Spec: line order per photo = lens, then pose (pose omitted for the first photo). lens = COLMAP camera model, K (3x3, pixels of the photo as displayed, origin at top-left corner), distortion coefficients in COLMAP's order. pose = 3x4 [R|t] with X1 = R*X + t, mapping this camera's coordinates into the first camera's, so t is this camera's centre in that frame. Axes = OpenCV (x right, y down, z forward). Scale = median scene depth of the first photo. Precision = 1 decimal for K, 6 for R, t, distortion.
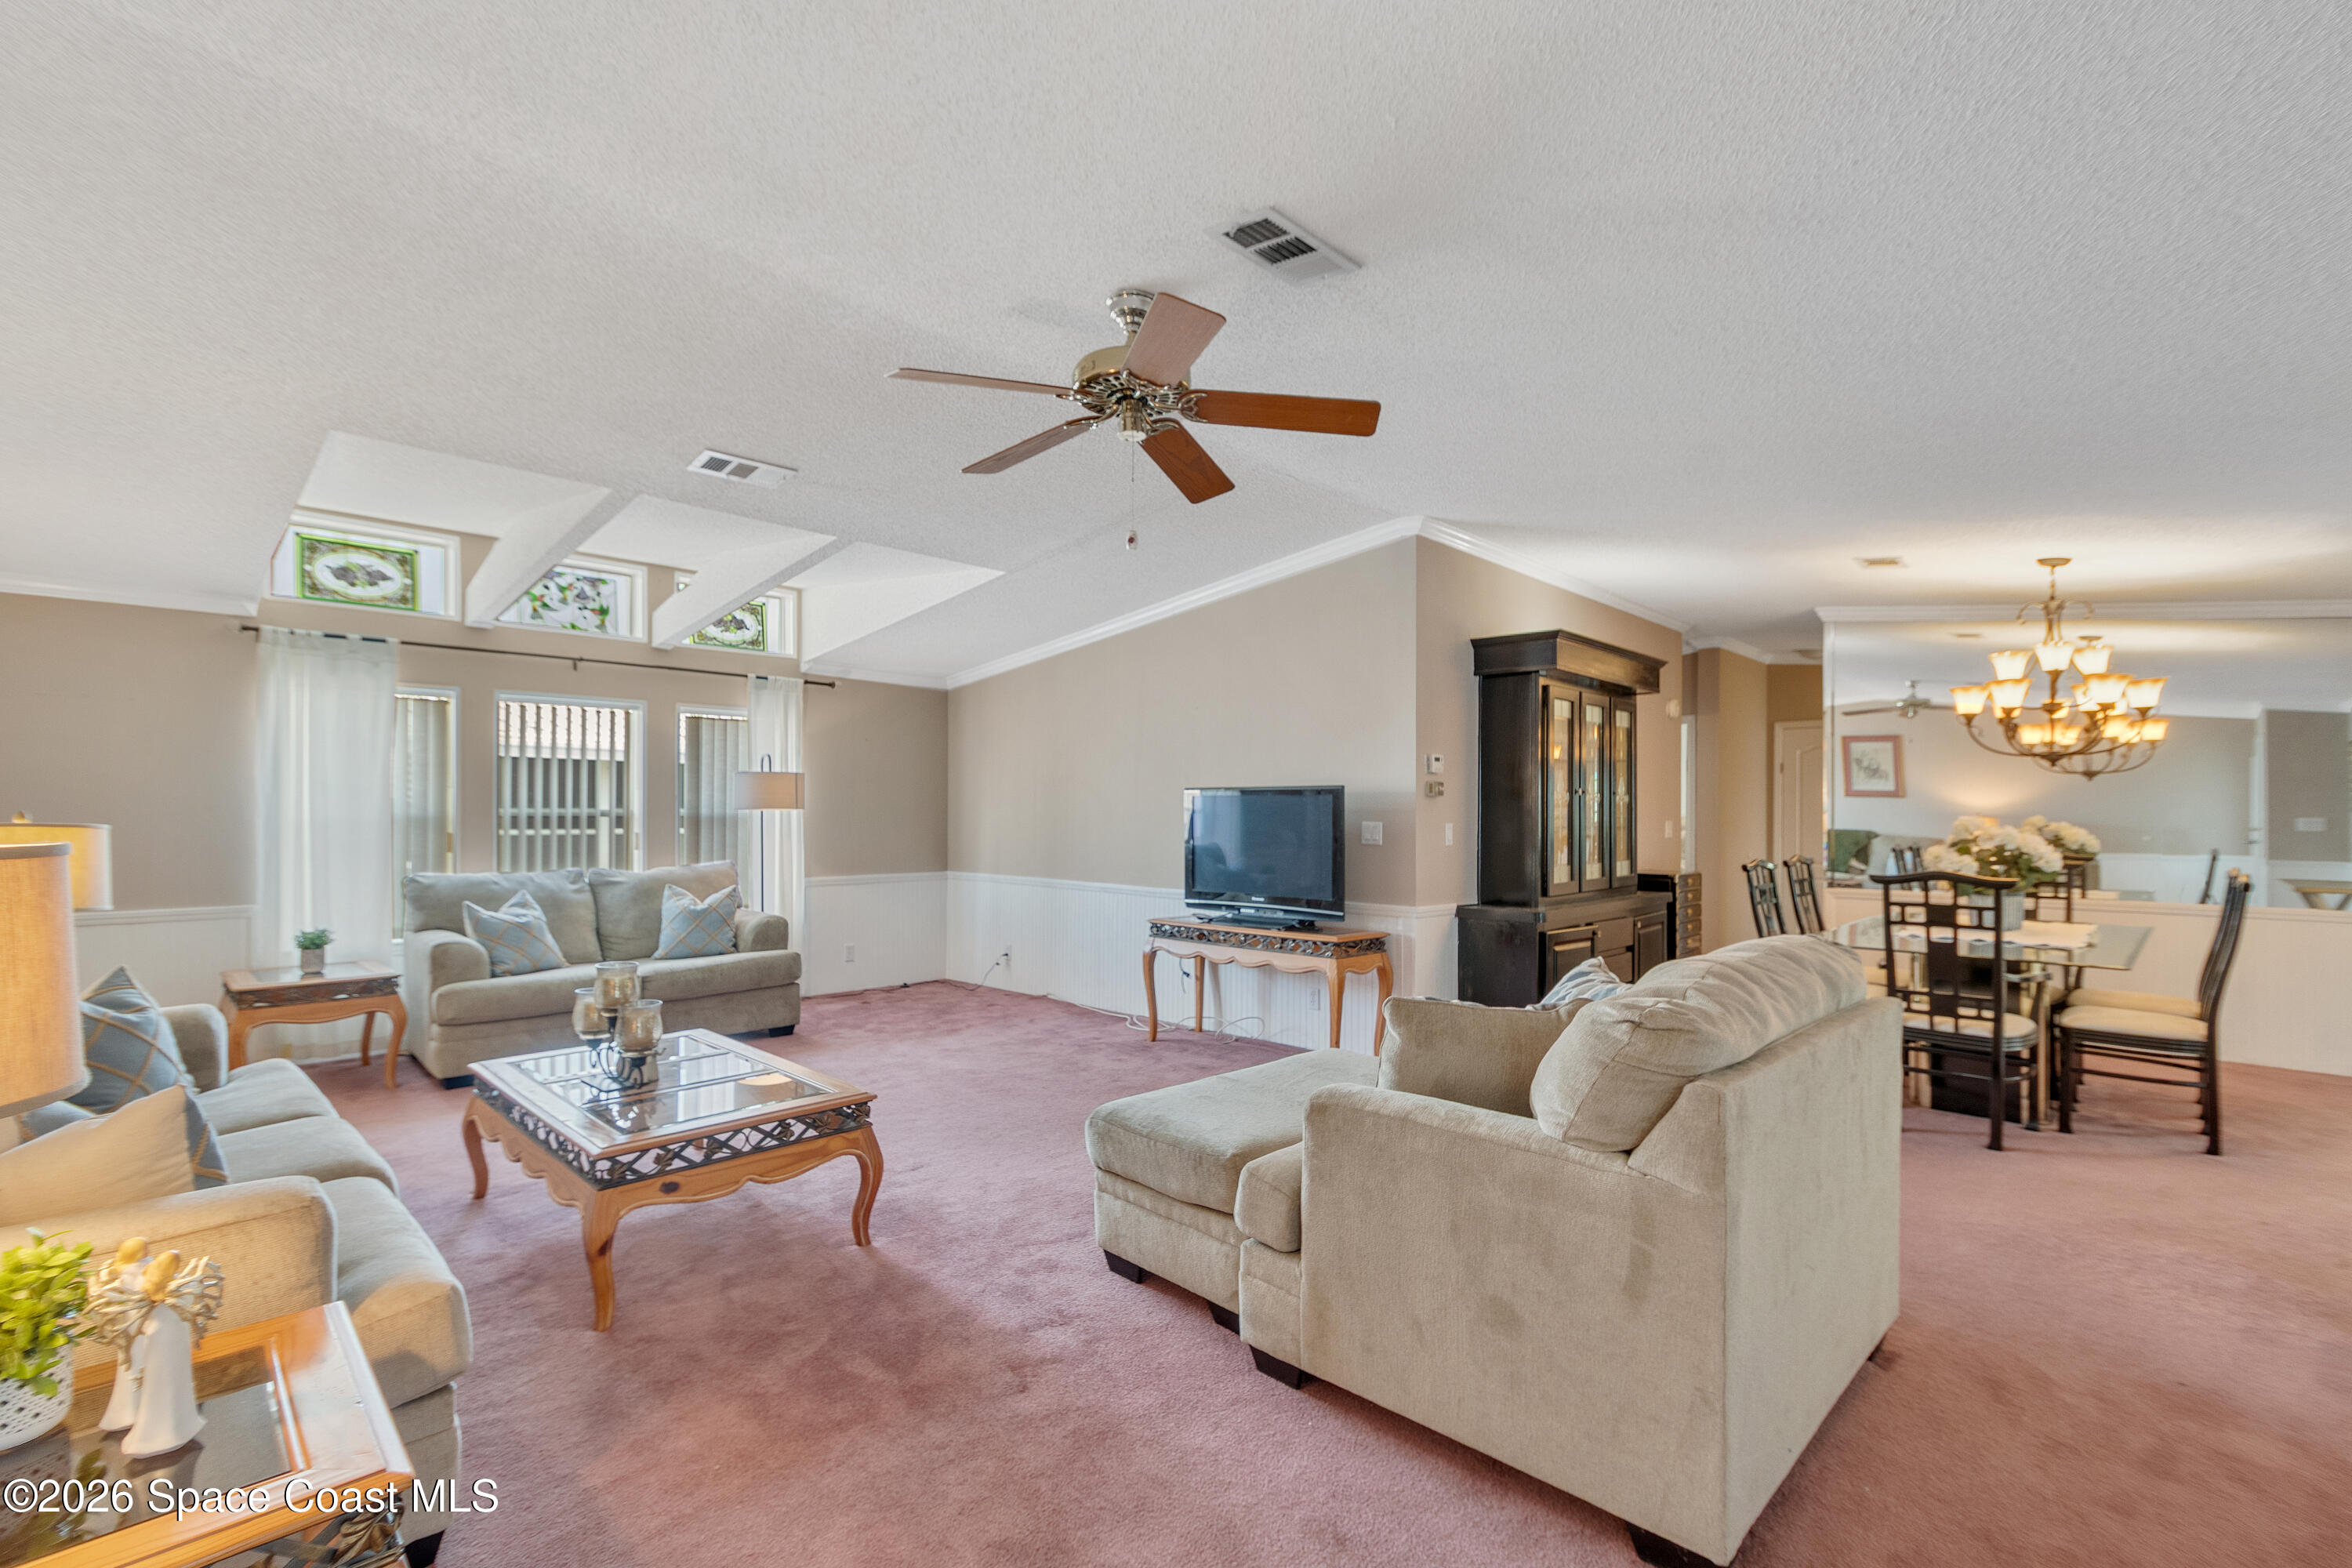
lens RADIAL K [[1045.9, 0, 1145.0], [0, 1045.9, 821.5], [0, 0, 1]] dist [0.001043, 0.000497]
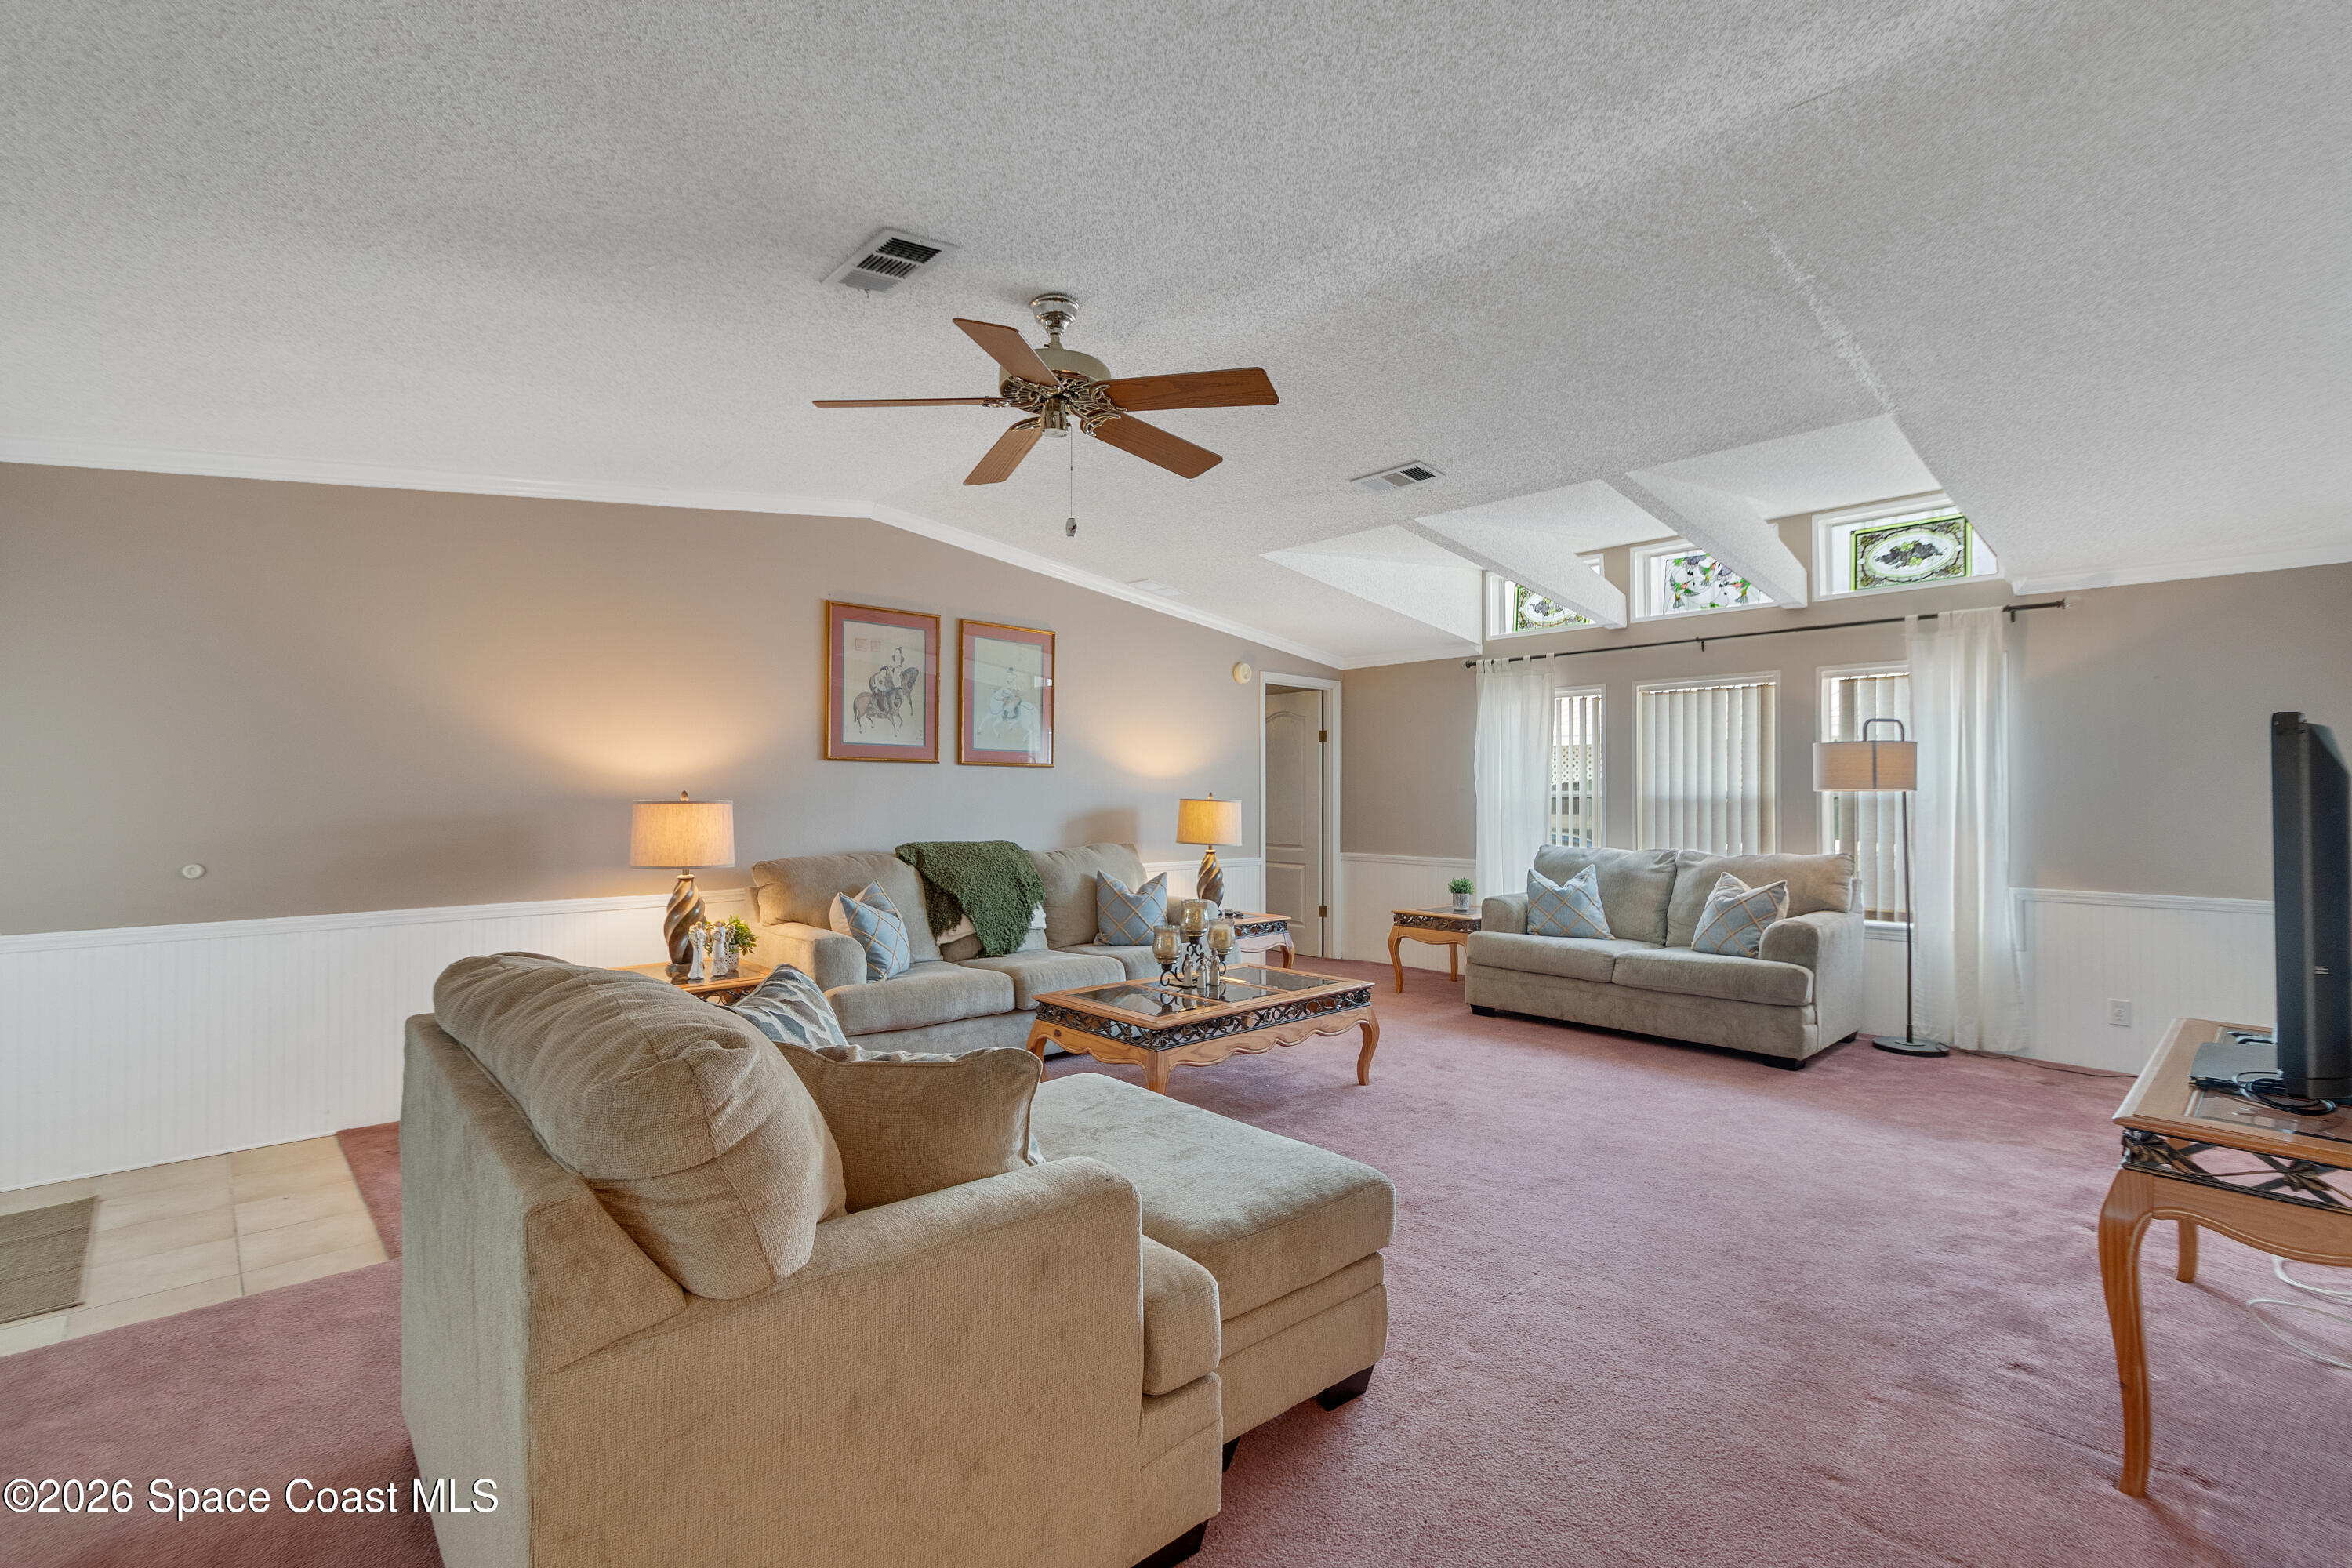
lens RADIAL K [[1045.9, 0, 1118.3], [0, 1045.9, 783.0], [0, 0, 1]] dist [0.001043, 0.000497]
pose [[-0.081915, -0.011755, -0.996570, 0.530891], [-0.006428, 0.999916, -0.011266, -0.004613], [0.996619, 0.005483, -0.081983, 0.574492]]
